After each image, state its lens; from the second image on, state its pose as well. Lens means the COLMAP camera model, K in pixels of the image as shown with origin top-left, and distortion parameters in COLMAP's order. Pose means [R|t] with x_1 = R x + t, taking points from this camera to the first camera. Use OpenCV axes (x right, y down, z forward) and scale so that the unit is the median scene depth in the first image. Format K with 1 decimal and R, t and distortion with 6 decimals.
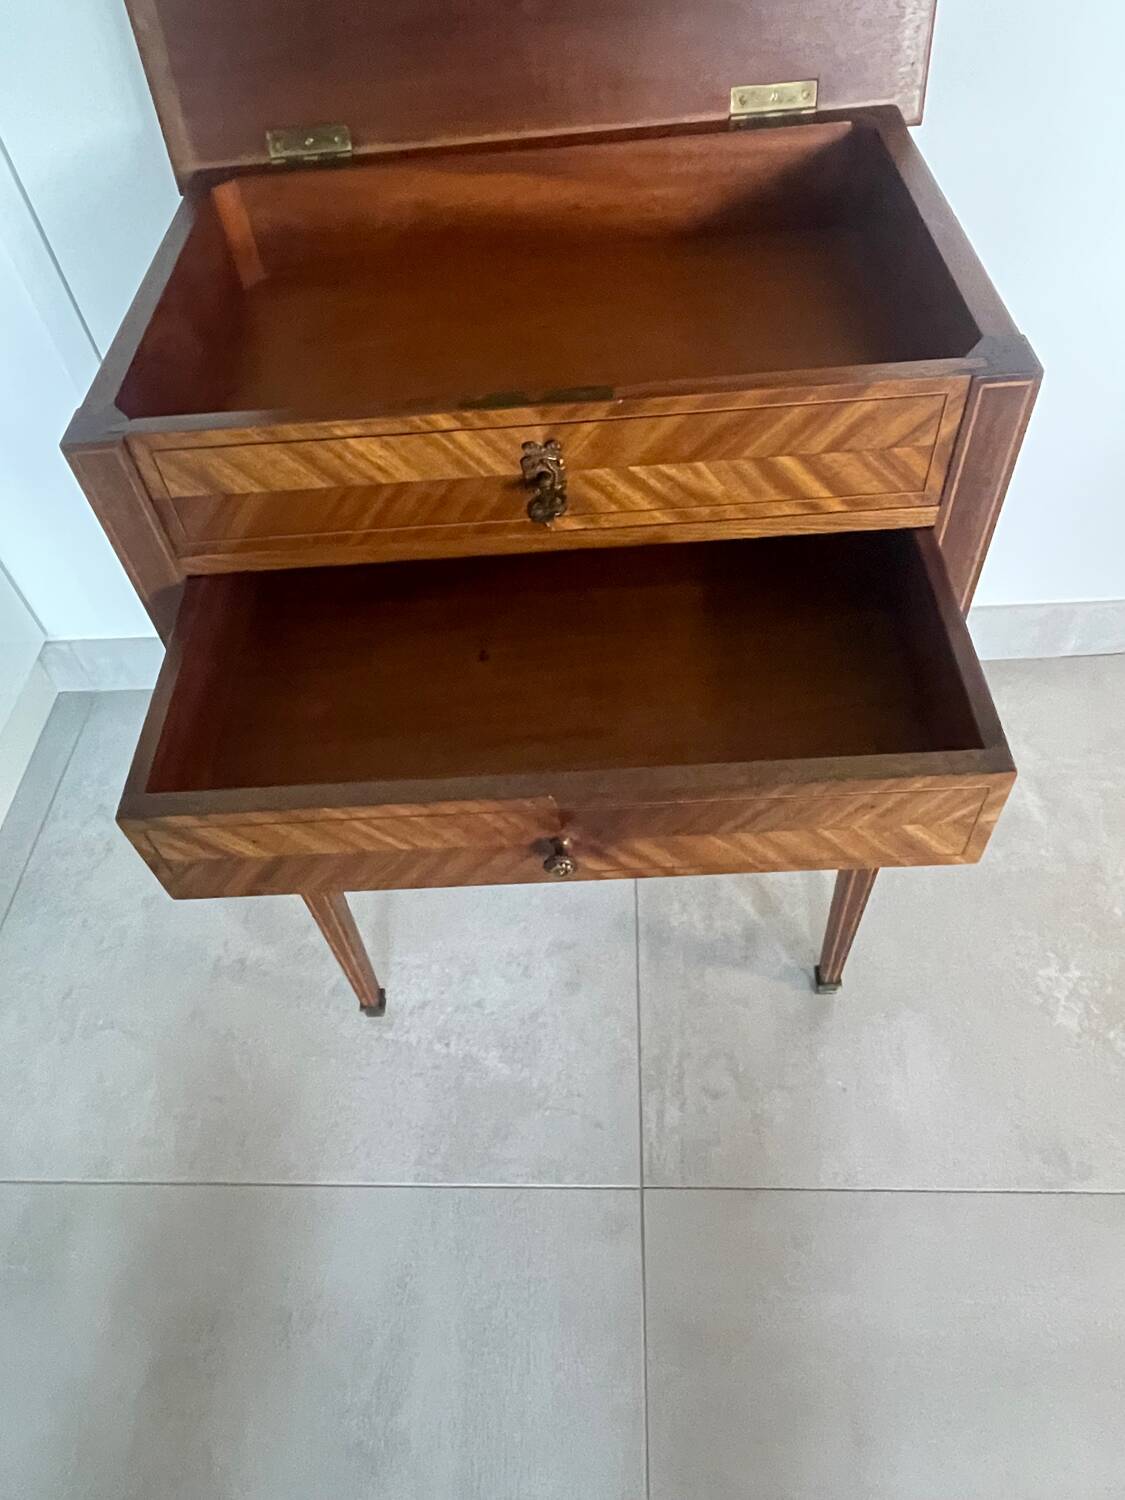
lens RADIAL K [[1051.0, 0, 552.8], [0, 1051.0, 734.3], [0, 0, 1]] dist [-0.001019, -0.000469]
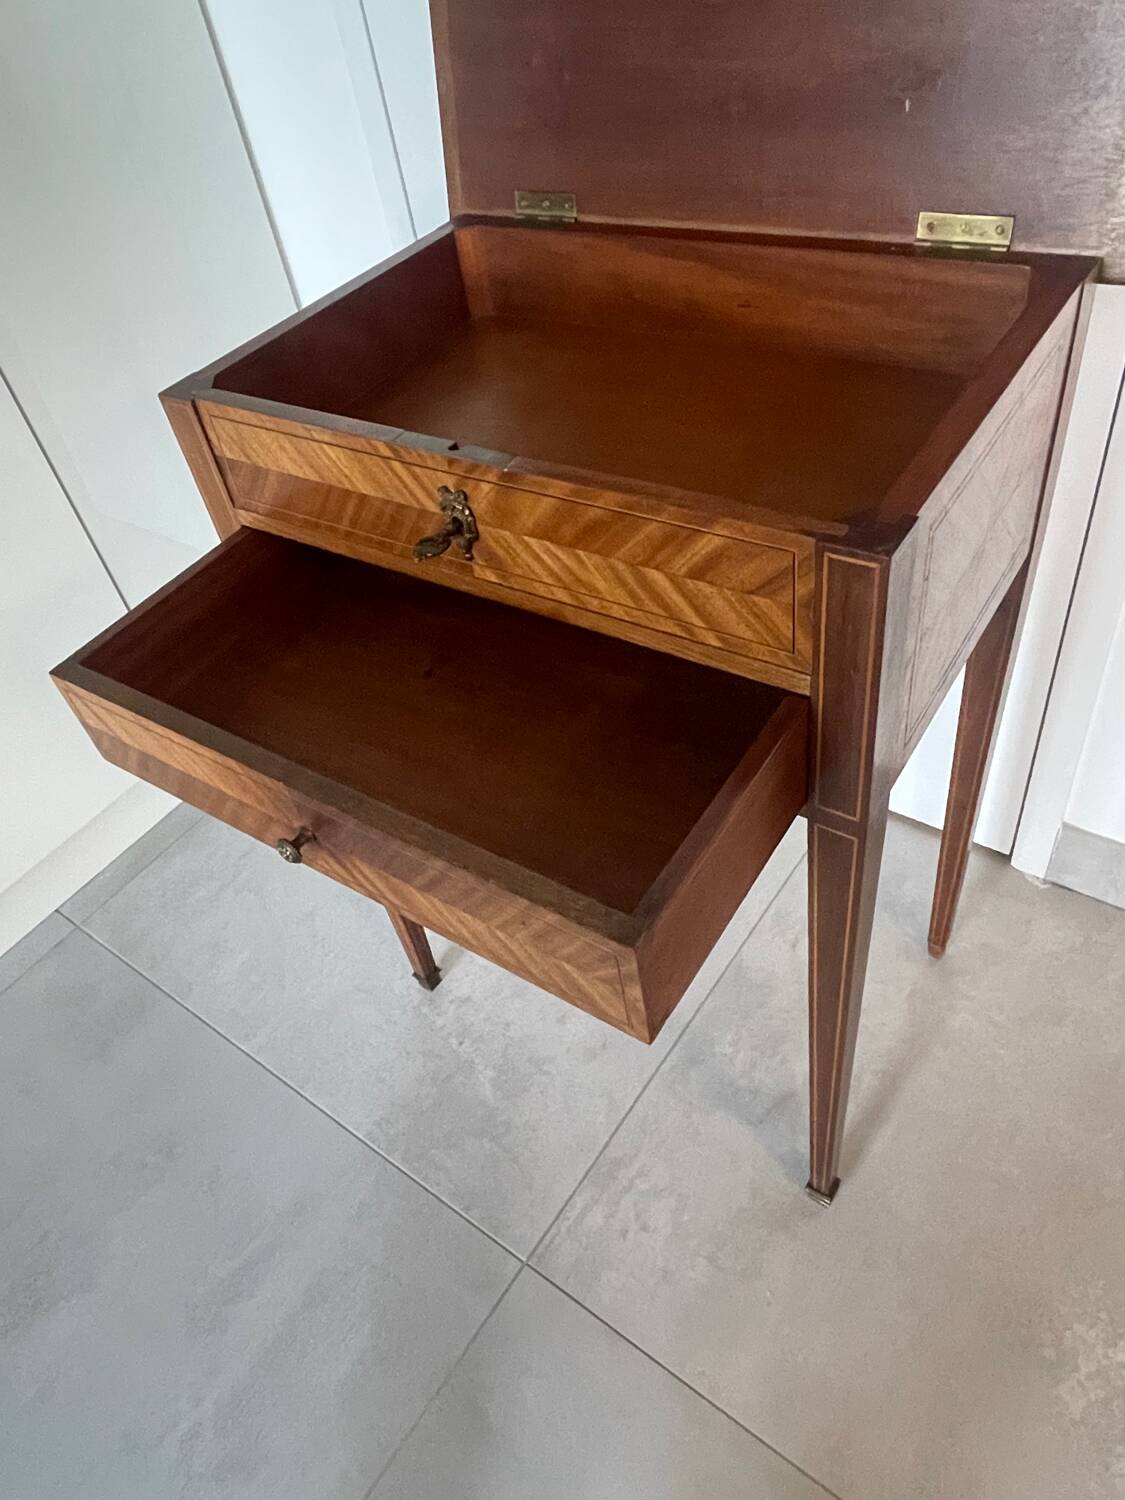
lens RADIAL K [[1051.0, 0, 546.2], [0, 1051.0, 737.6], [0, 0, 1]] dist [-0.001019, -0.000469]
pose [[0.819209, 0.363962, -0.443202, 0.479427], [-0.385389, 0.921678, 0.044544, -0.096845], [0.424702, 0.134314, 0.895315, 0.083708]]
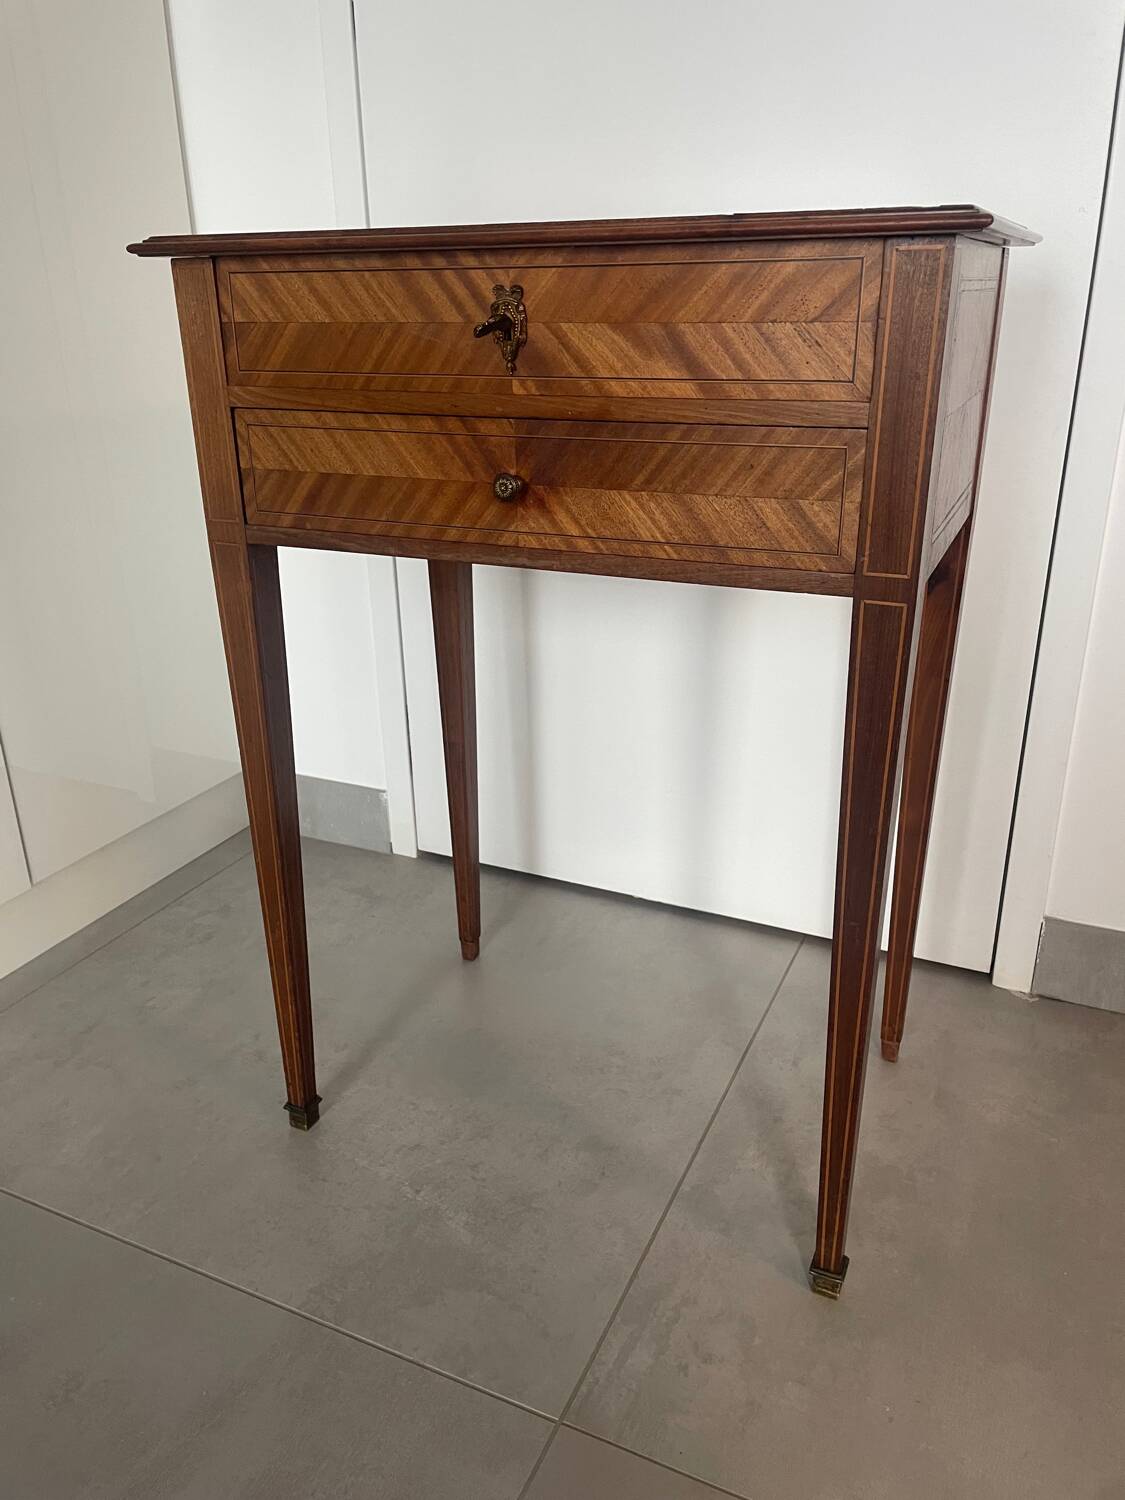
lens RADIAL K [[1163.3, 0, 557.7], [0, 1163.3, 750.9], [0, 0, 1]] dist [0.075074, -0.097769]
pose [[0.905548, 0.218482, -0.363660, 0.457210], [-0.362171, 0.844534, -0.394454, 0.470820], [0.220942, 0.488904, 0.843894, 0.140789]]
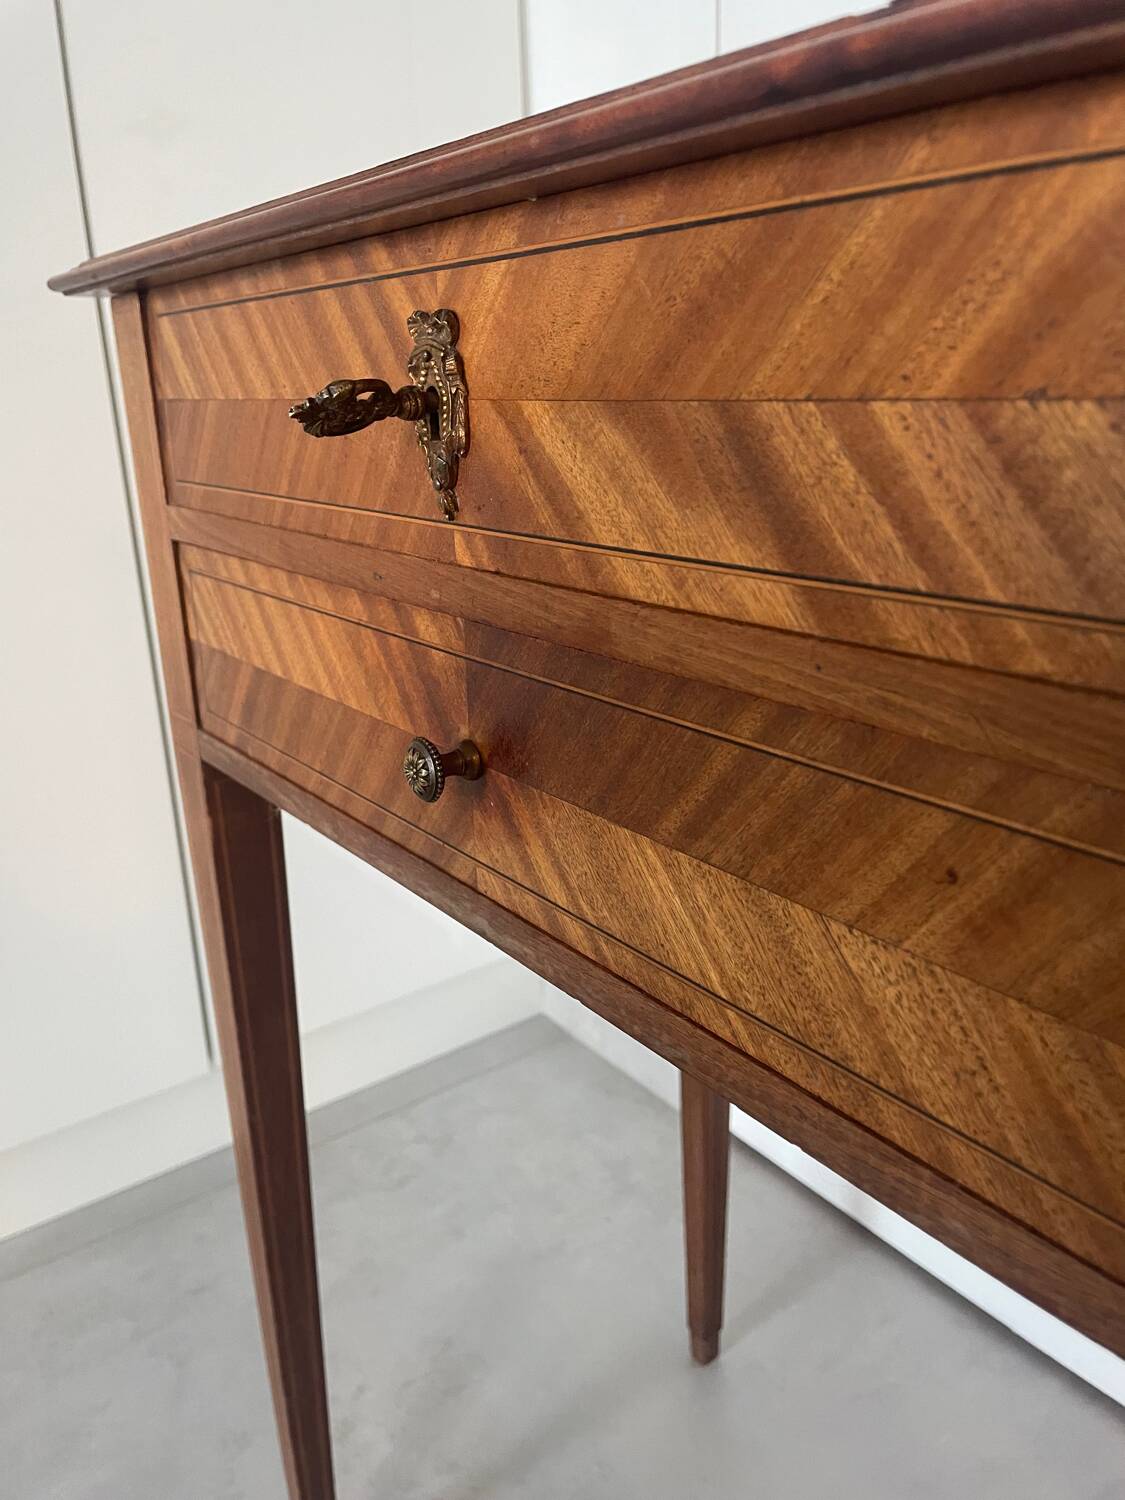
lens RADIAL K [[1163.3, 0, 541.8], [0, 1163.3, 738.3], [0, 0, 1]] dist [0.075074, -0.097769]
pose [[0.584006, 0.302232, -0.753388, 0.350600], [-0.634100, 0.749305, -0.190943, -0.050562], [0.506808, 0.589235, 0.629244, 0.606825]]
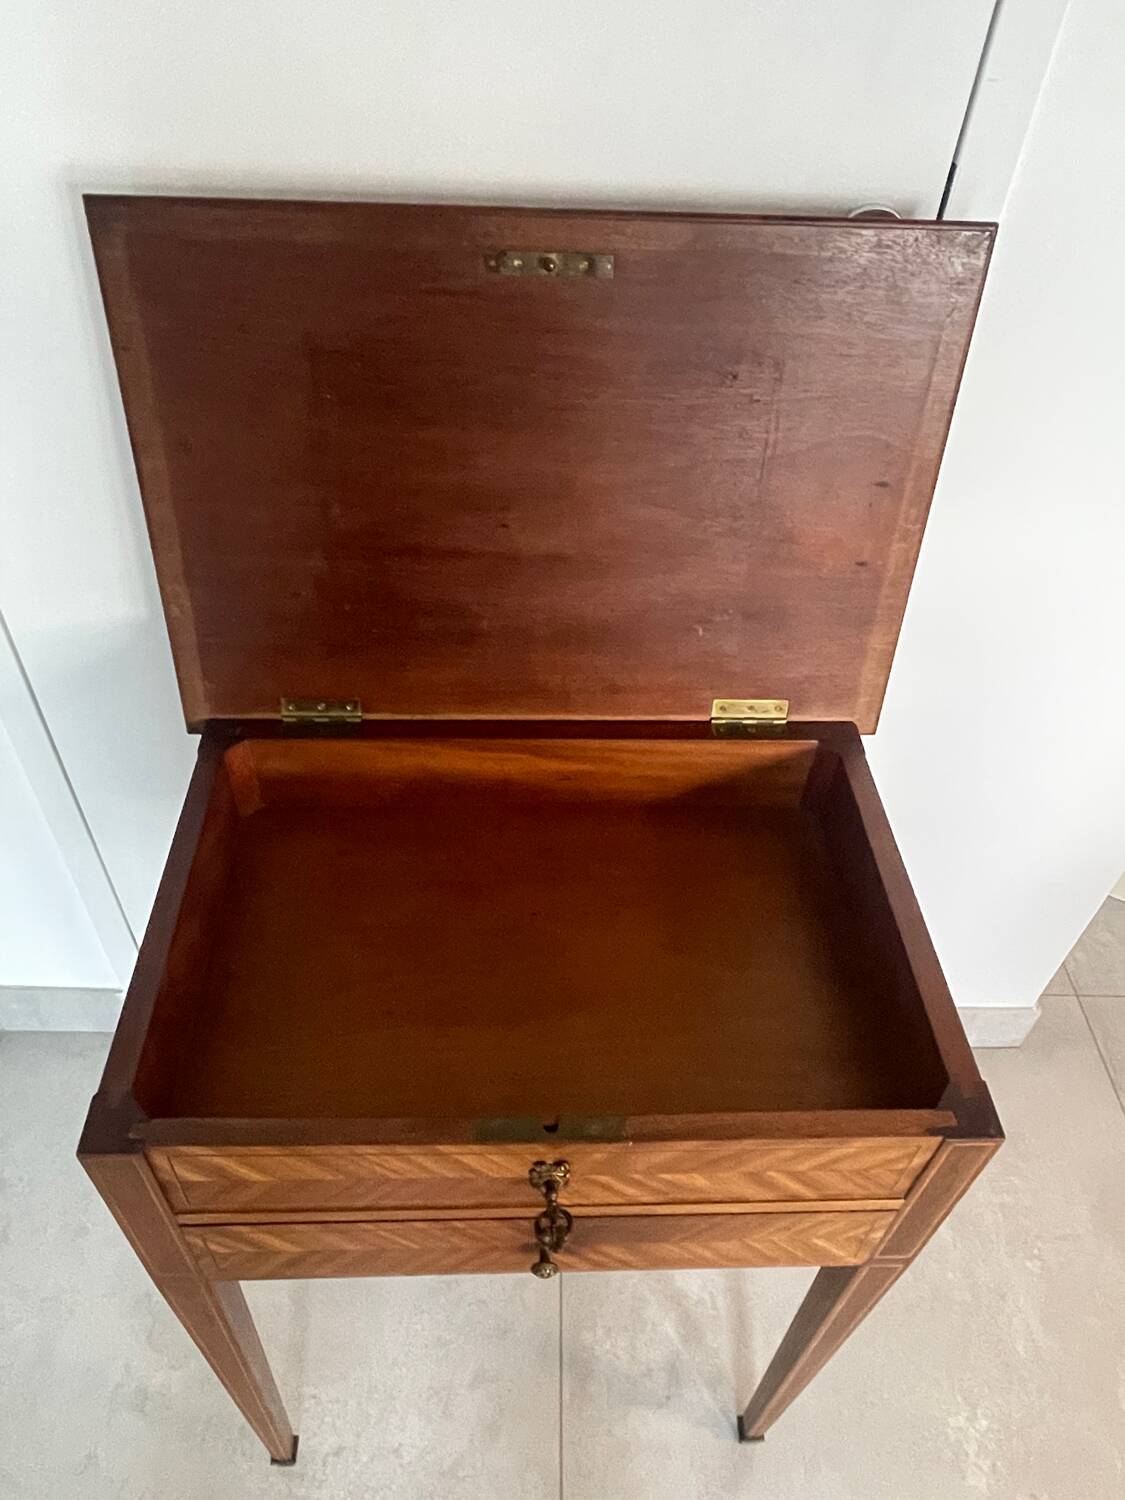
lens RADIAL K [[1051.0, 0, 559.0], [0, 1051.0, 723.5], [0, 0, 1]] dist [-0.001019, -0.000469]
pose [[0.991370, 0.069335, 0.111261, -0.114115], [-0.054888, 0.990251, -0.128025, -0.436813], [-0.119053, 0.120813, 0.985510, -0.073263]]
